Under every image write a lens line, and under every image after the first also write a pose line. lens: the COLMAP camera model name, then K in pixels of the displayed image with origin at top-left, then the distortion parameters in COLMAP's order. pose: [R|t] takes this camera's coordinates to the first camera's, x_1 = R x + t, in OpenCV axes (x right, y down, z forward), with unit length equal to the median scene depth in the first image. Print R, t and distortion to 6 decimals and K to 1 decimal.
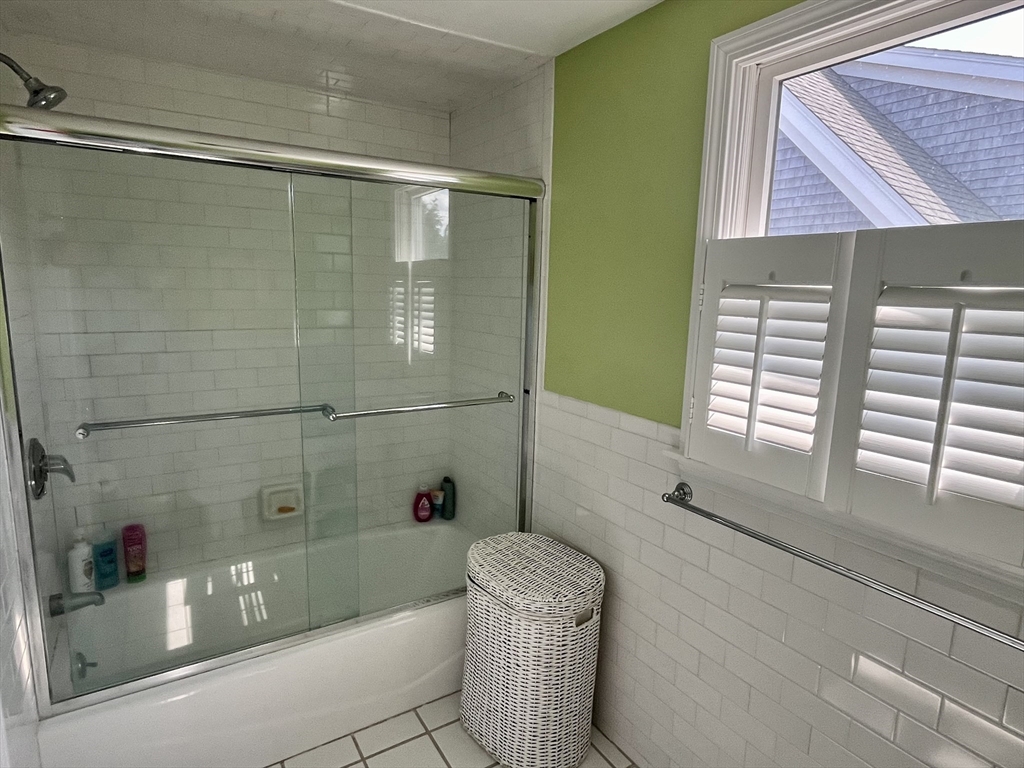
lens RADIAL K [[575.7, 0, 509.0], [0, 575.7, 383.1], [0, 0, 1]] dist [0.001859, 0.000897]
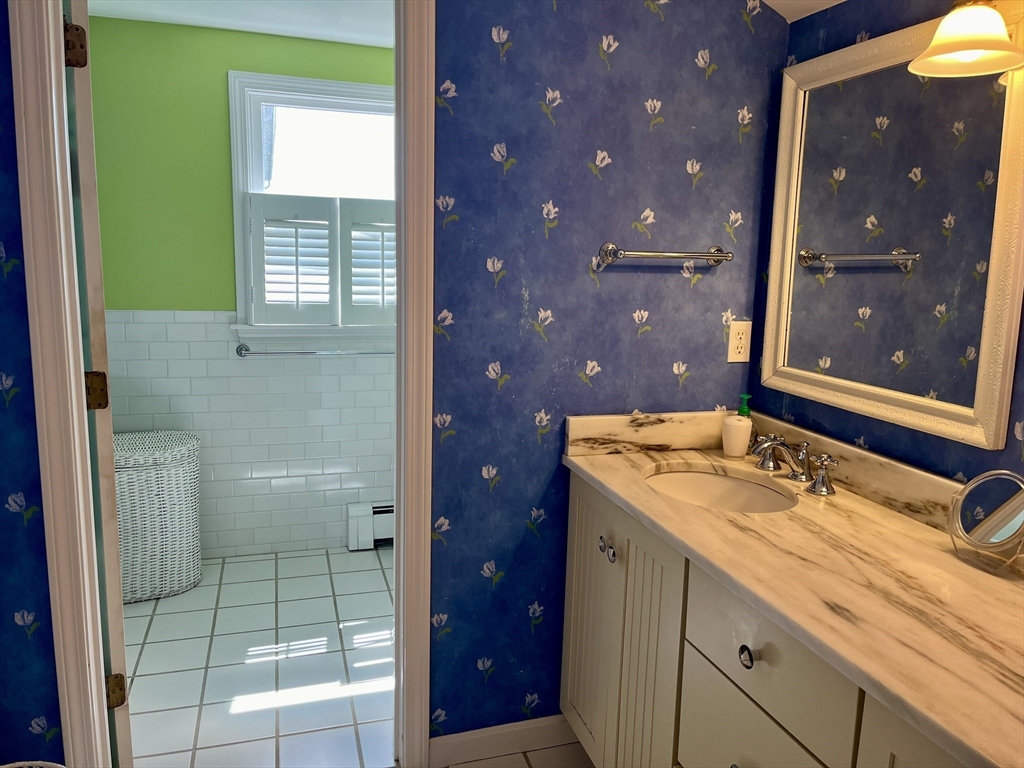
lens RADIAL K [[776.3, 0, 512.0], [0, 776.3, 383.2], [0, 0, 1]] dist [0.050342, -0.012895]
pose [[0.249789, -0.171418, 0.953007, -1.907239], [0.140652, 0.980190, 0.139441, 0.099144], [-0.958031, 0.099211, 0.268951, -0.332943]]
